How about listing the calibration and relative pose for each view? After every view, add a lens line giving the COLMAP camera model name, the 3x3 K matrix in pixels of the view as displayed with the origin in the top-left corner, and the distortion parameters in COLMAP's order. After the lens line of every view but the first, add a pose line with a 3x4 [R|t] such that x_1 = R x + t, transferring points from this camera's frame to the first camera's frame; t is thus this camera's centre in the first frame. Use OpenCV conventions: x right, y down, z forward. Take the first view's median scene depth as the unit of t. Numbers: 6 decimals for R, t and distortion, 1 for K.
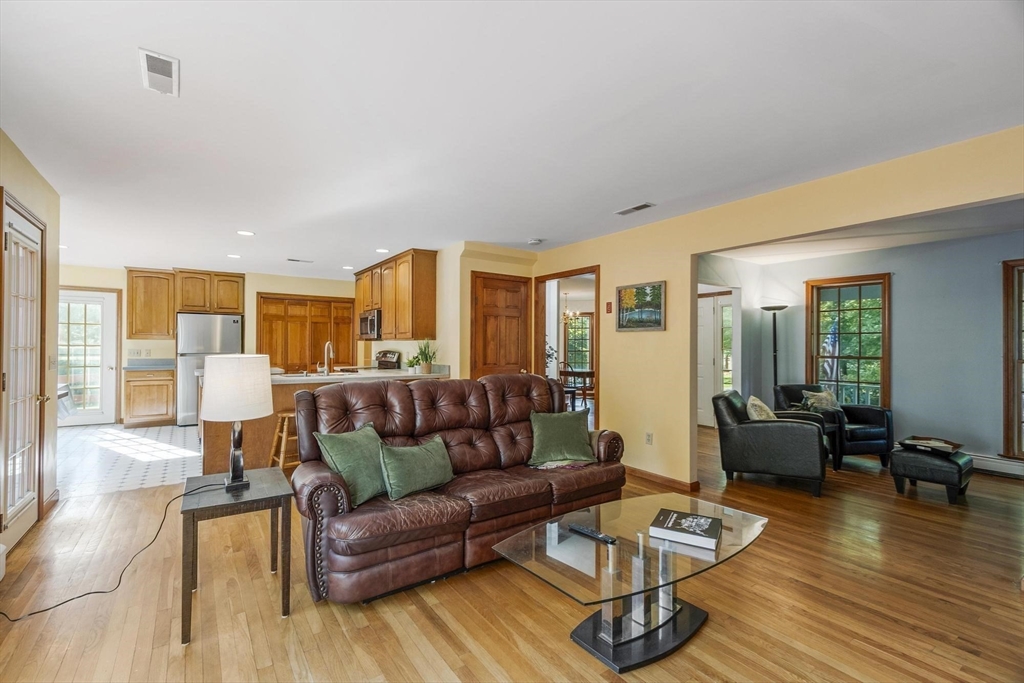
lens RADIAL K [[441.6, 0, 486.8], [0, 441.6, 341.5], [0, 0, 1]] dist [-0.000326, -0.000221]
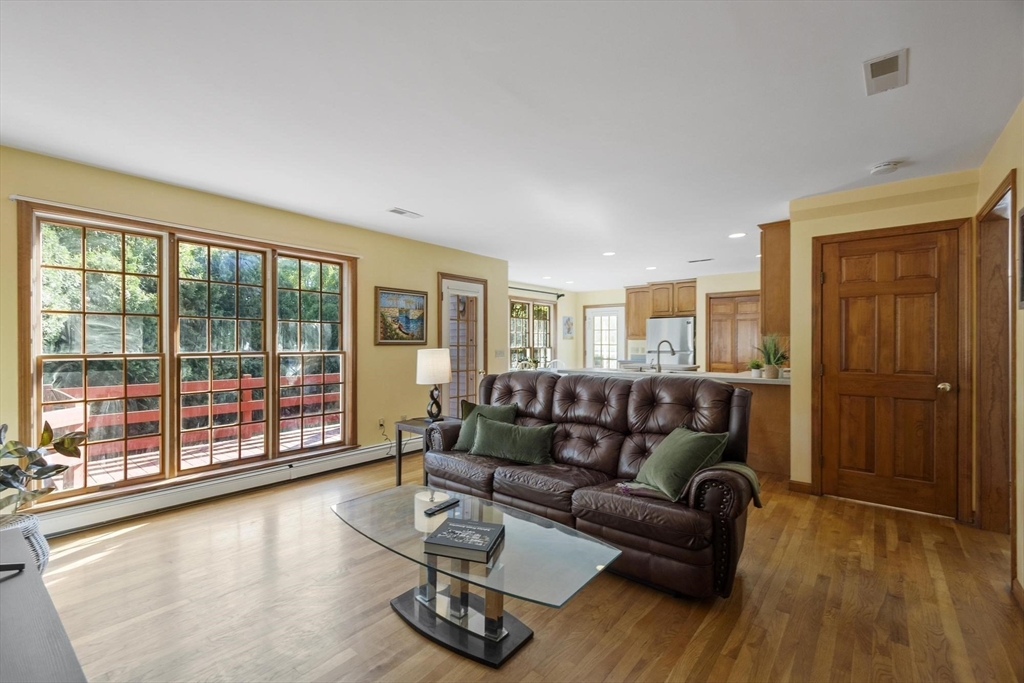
lens RADIAL K [[441.6, 0, 486.8], [0, 441.6, 341.5], [0, 0, 1]] dist [-0.000326, -0.000221]
pose [[0.265046, -0.010891, -0.964174, 0.933462], [0.012636, 0.999890, -0.007821, 0.012131], [0.964153, -0.010111, 0.265154, 0.551273]]
